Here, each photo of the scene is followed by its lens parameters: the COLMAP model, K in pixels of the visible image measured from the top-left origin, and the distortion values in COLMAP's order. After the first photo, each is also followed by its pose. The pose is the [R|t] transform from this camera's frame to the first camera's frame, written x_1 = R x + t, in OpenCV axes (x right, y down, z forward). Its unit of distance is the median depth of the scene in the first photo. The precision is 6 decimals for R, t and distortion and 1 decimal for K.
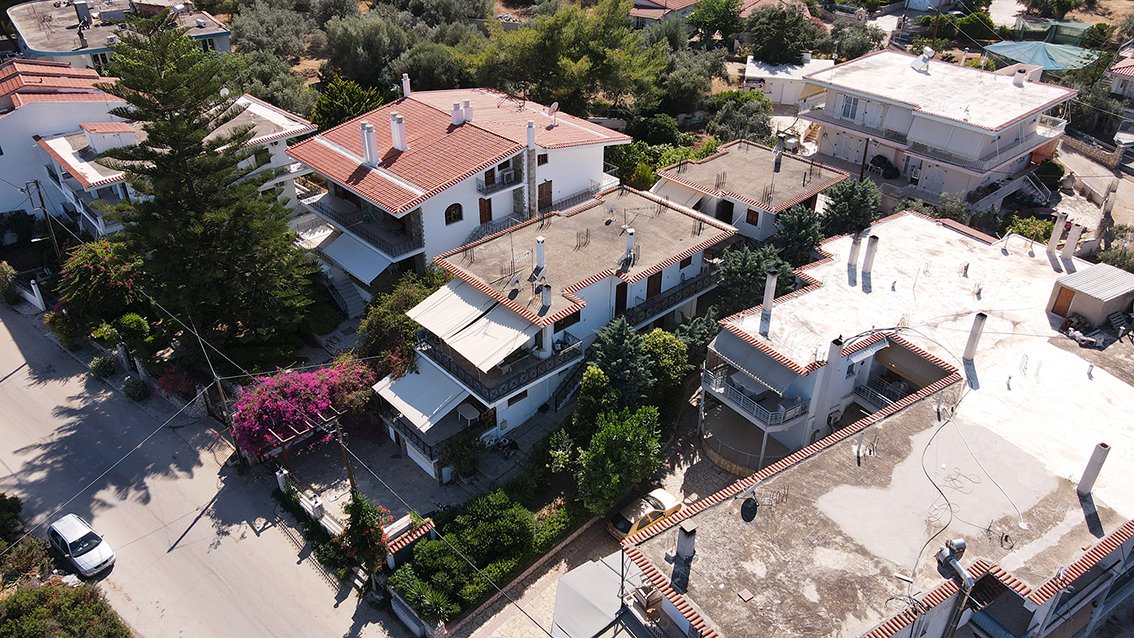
lens RADIAL K [[836.5, 0, 563.6], [0, 836.5, 326.6], [0, 0, 1]] dist [0.002994, 0.027691]
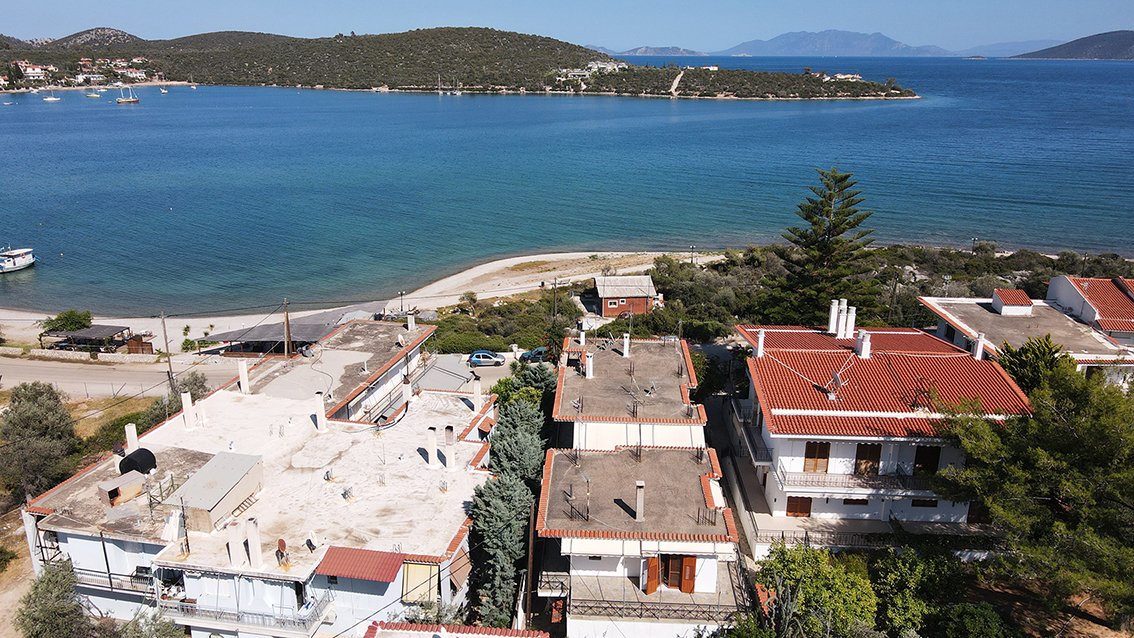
lens RADIAL K [[836.5, 0, 566.3], [0, 836.5, 319.2], [0, 0, 1]] dist [0.002994, 0.027691]
pose [[-0.712490, 0.205097, -0.671039, 0.983461], [-0.389785, 0.679516, 0.621551, -0.963996], [0.583460, 0.704410, -0.404204, 1.526827]]
